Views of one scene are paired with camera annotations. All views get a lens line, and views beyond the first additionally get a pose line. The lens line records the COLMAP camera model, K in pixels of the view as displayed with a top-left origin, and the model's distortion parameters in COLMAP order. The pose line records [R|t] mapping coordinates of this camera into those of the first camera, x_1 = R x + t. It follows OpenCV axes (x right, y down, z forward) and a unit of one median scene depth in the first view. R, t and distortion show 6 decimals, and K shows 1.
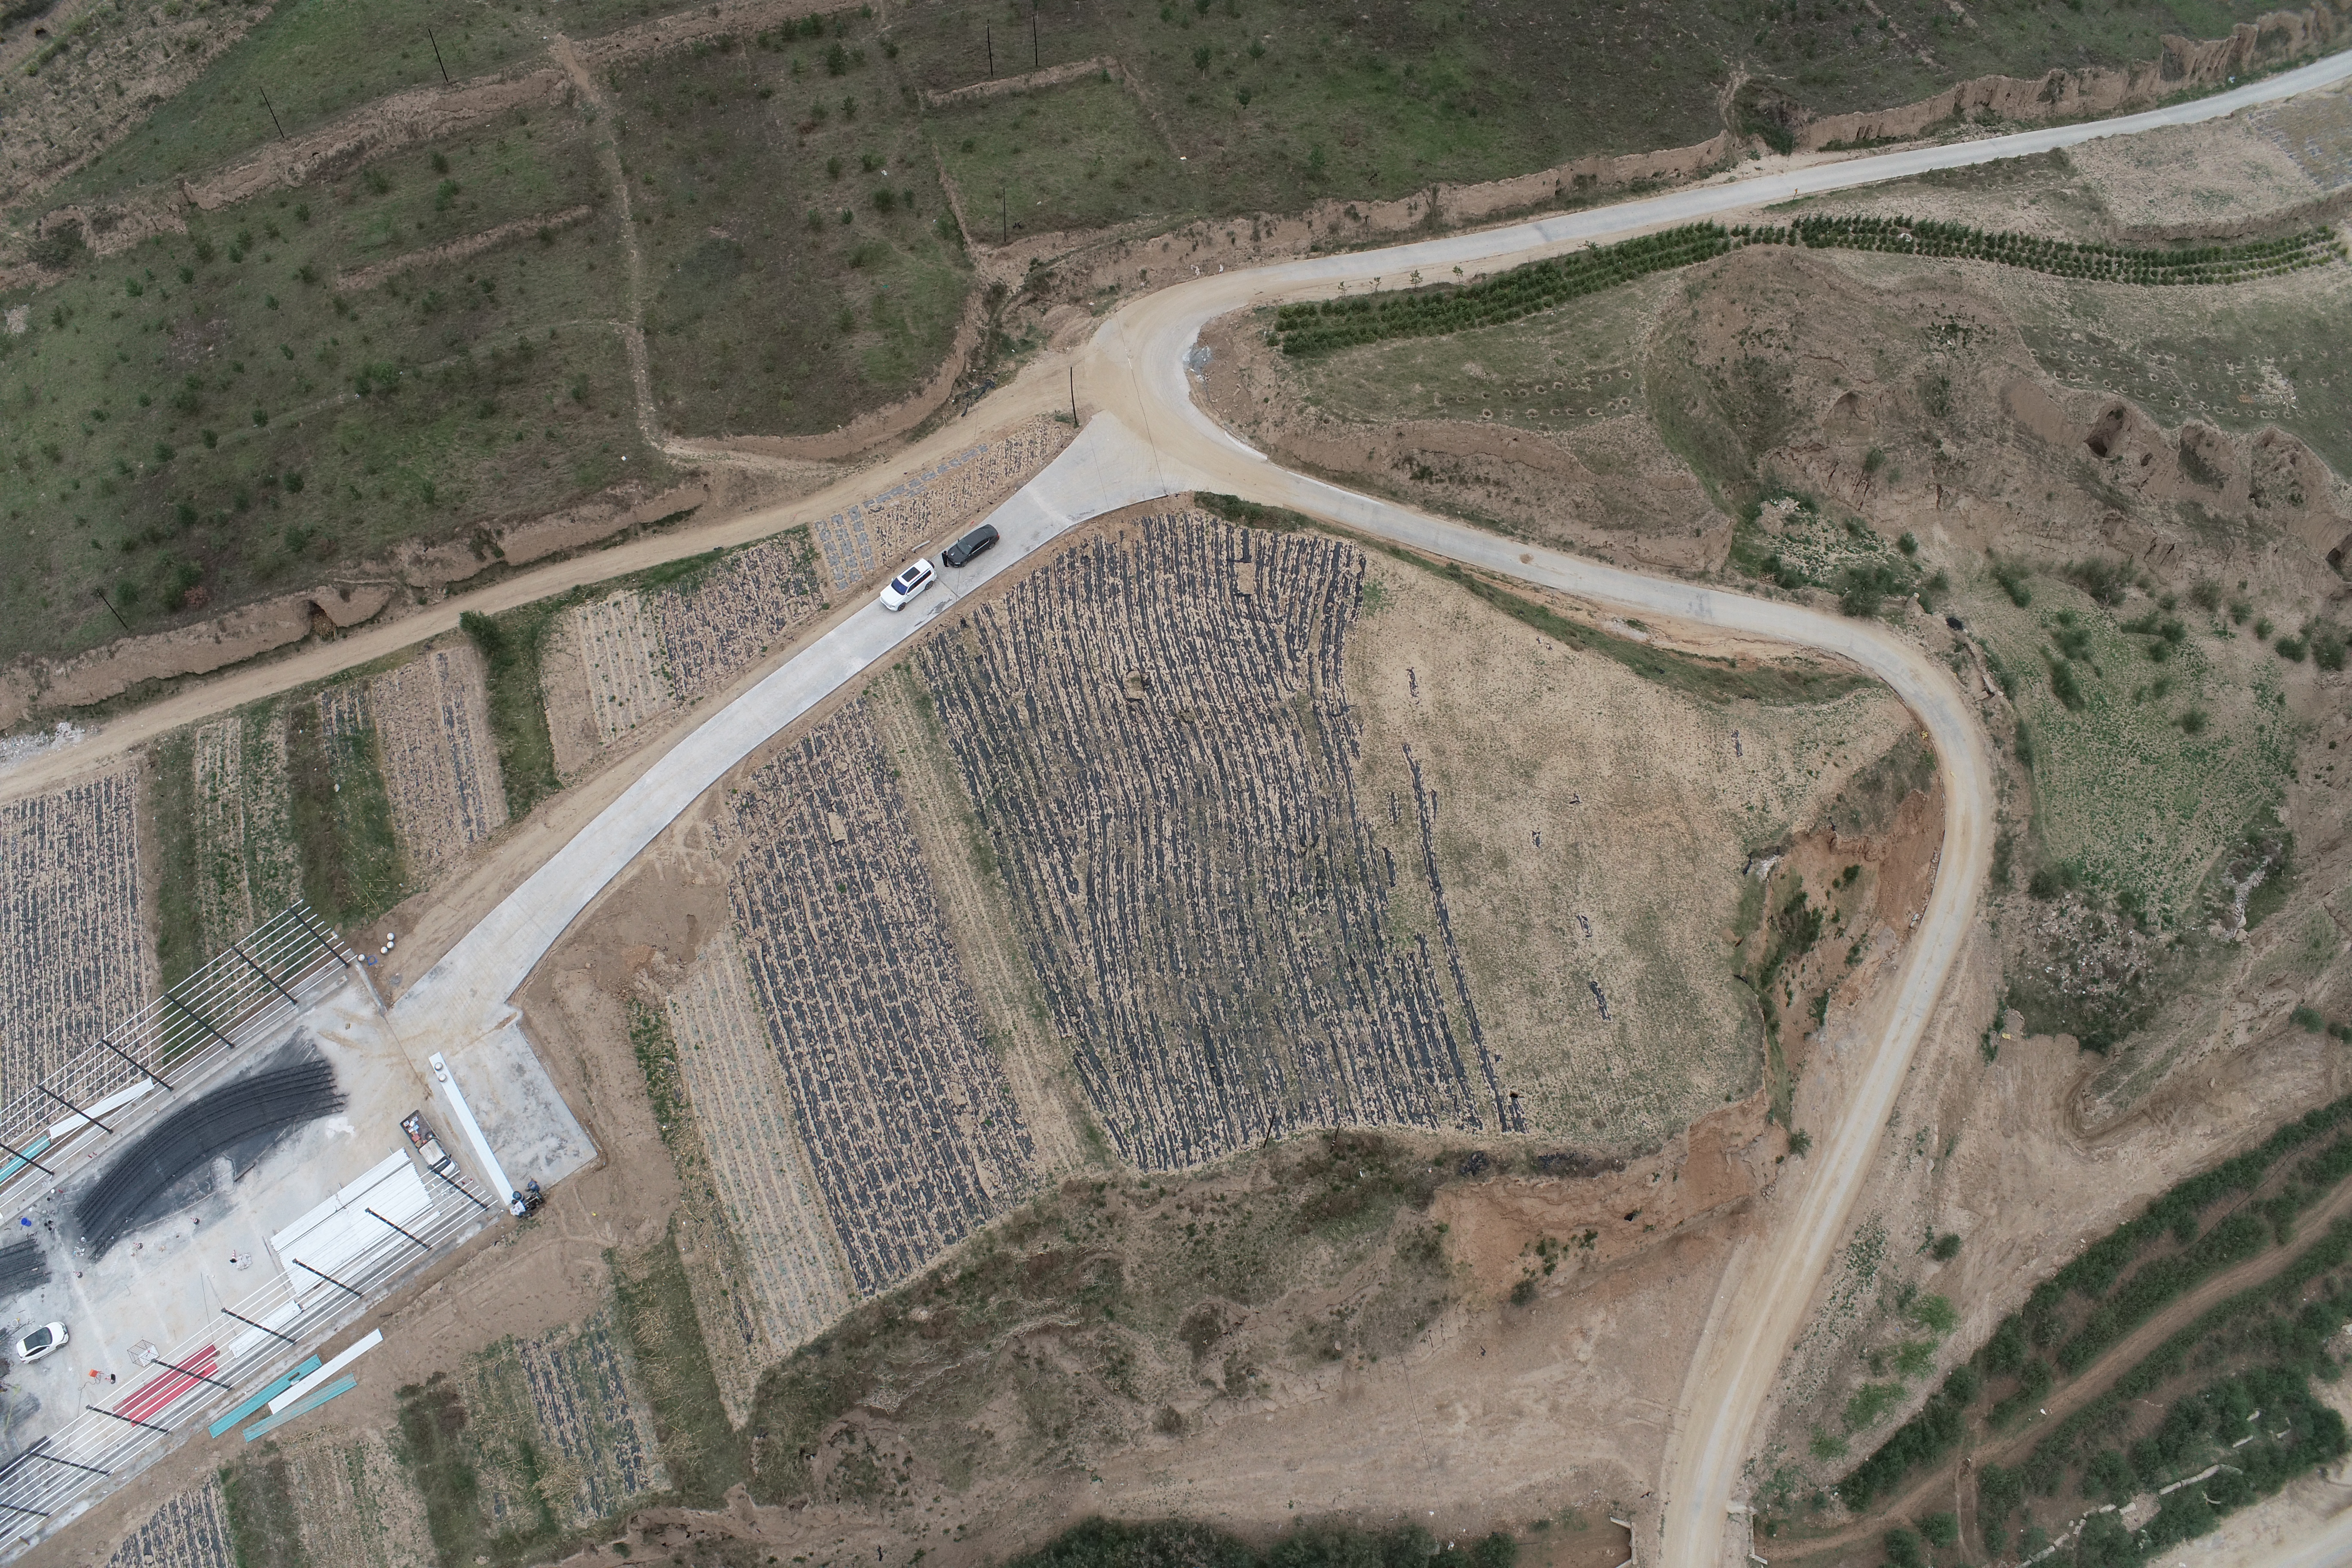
lens RADIAL K [[1625.9, 0, 1152.1], [0, 1625.9, 784.8], [0, 0, 1]] dist [-0.263447, 0.073348]
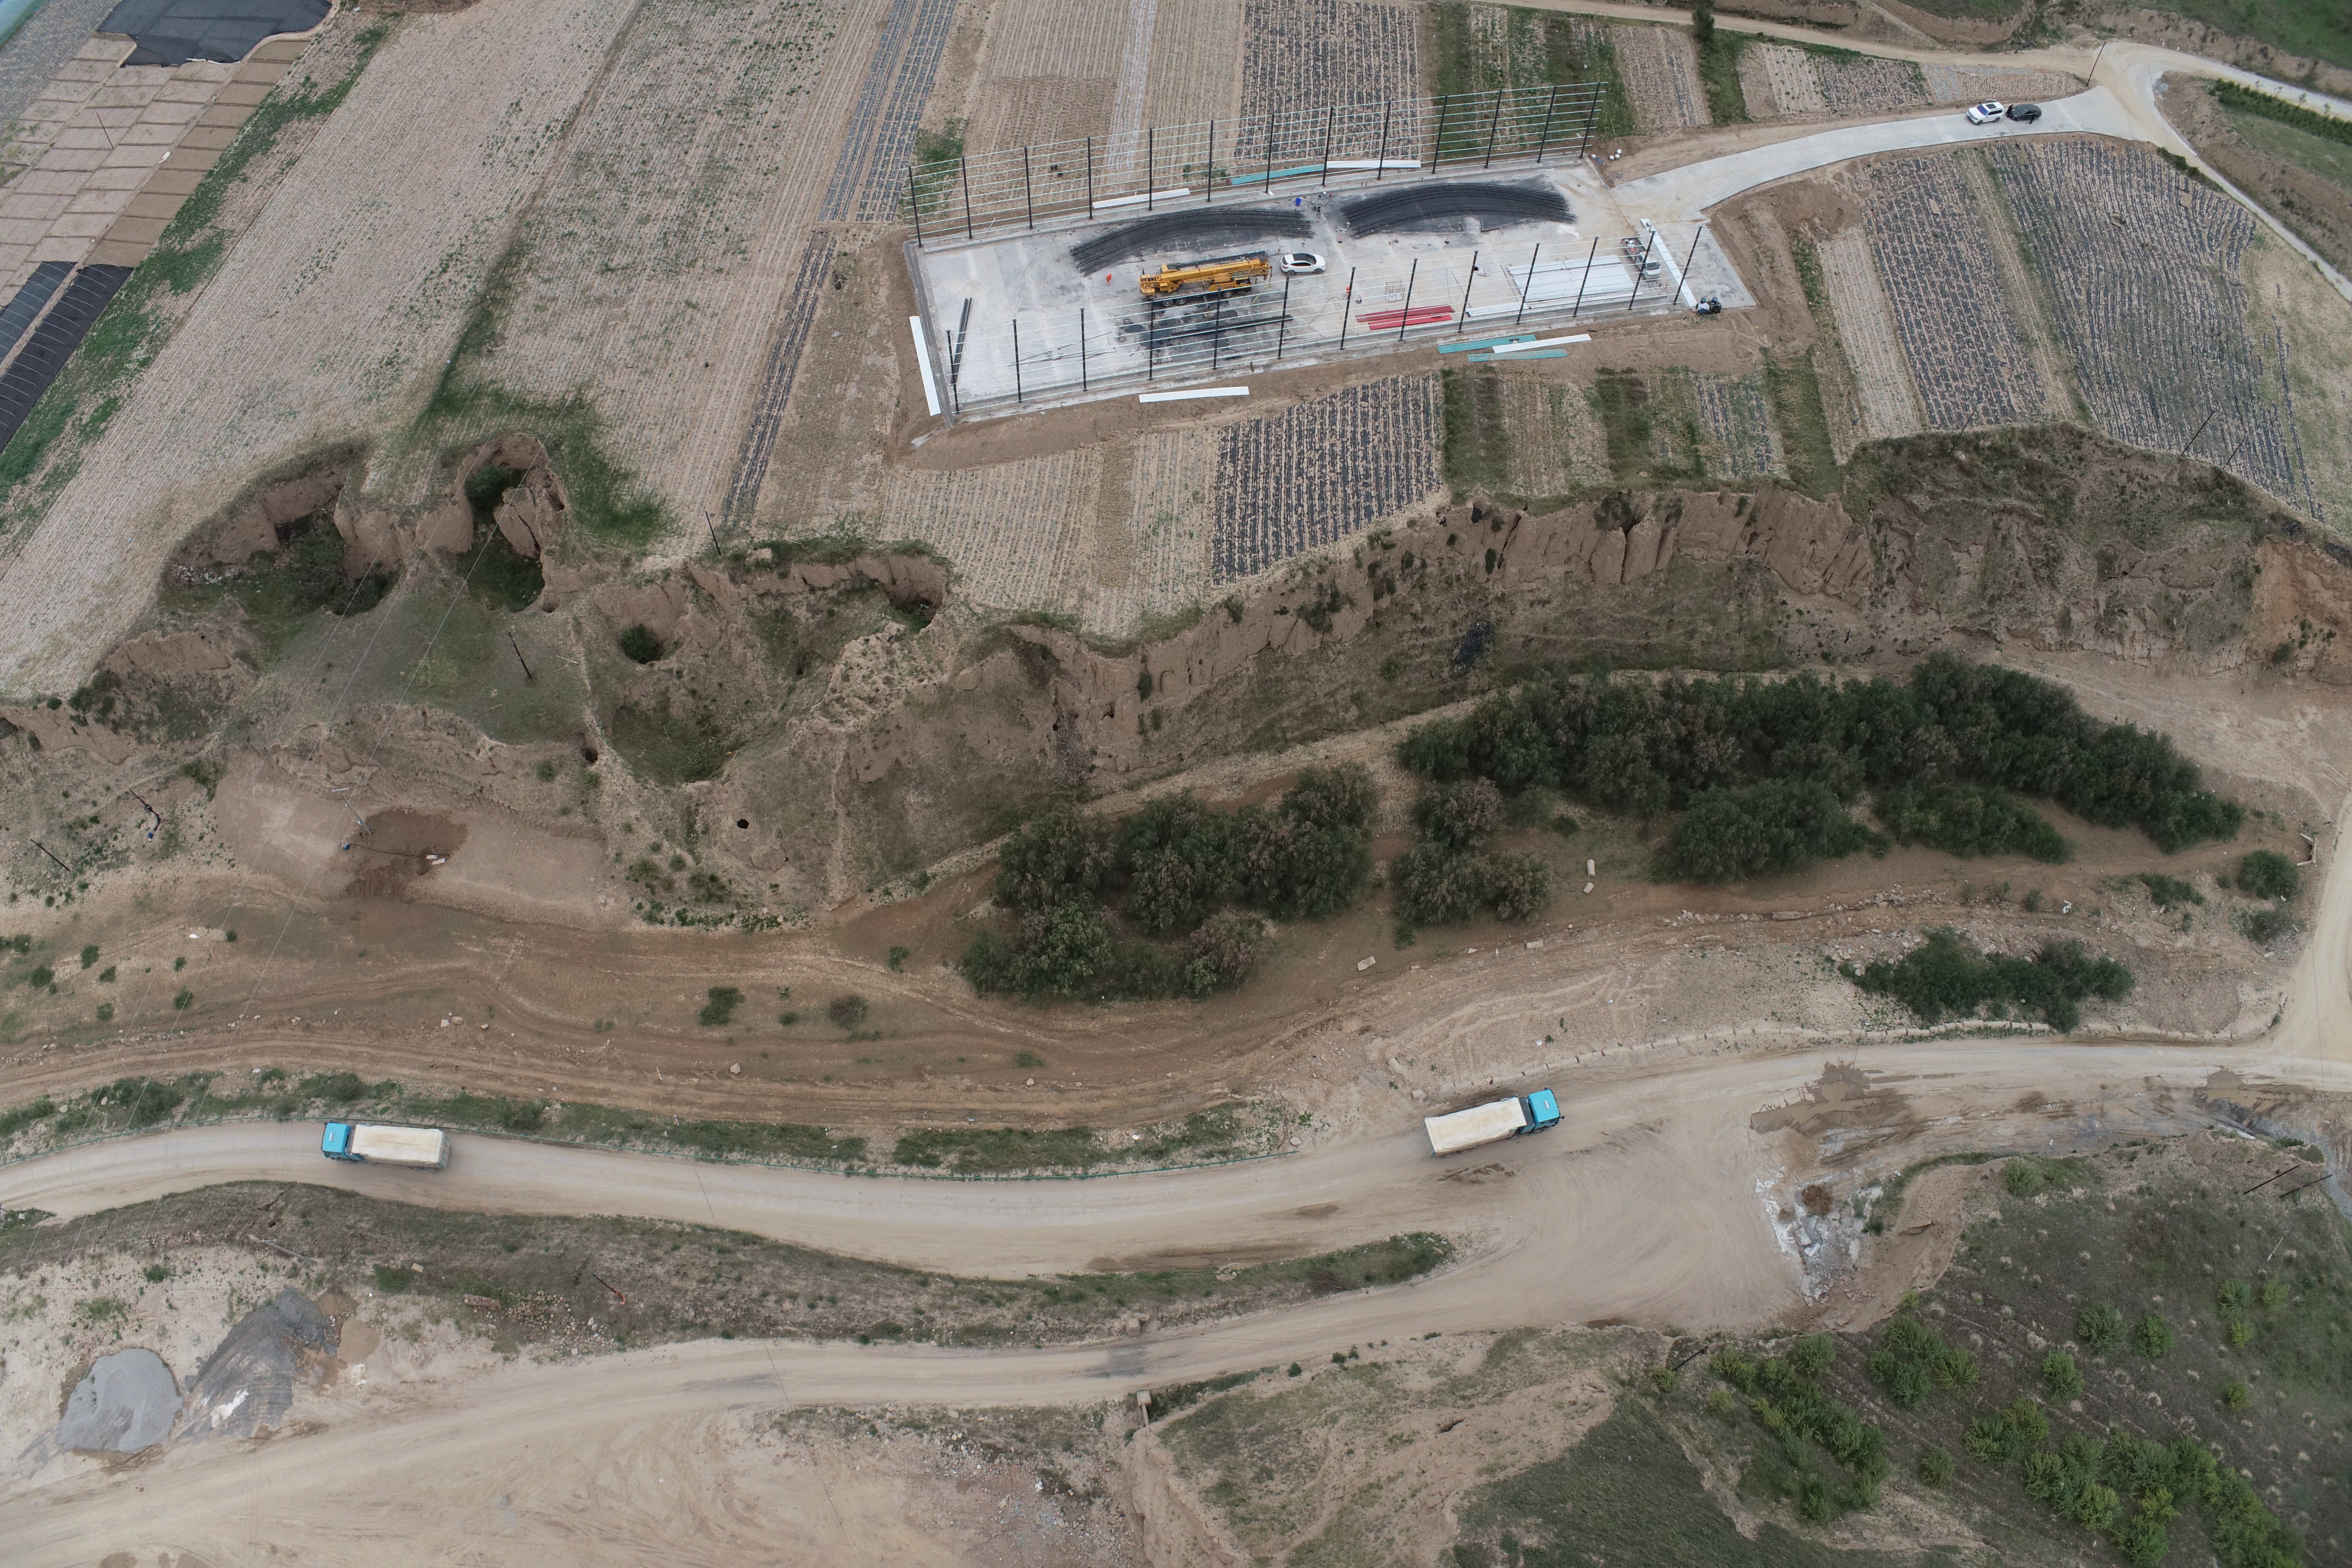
lens RADIAL K [[1625.9, 0, 1178.1], [0, 1625.9, 743.4], [0, 0, 1]] dist [-0.263447, 0.073348]
pose [[0.906854, 0.367811, -0.205744, -0.405947], [-0.374531, 0.927190, 0.006731, 0.816139], [0.193239, 0.070954, 0.978583, -0.474786]]
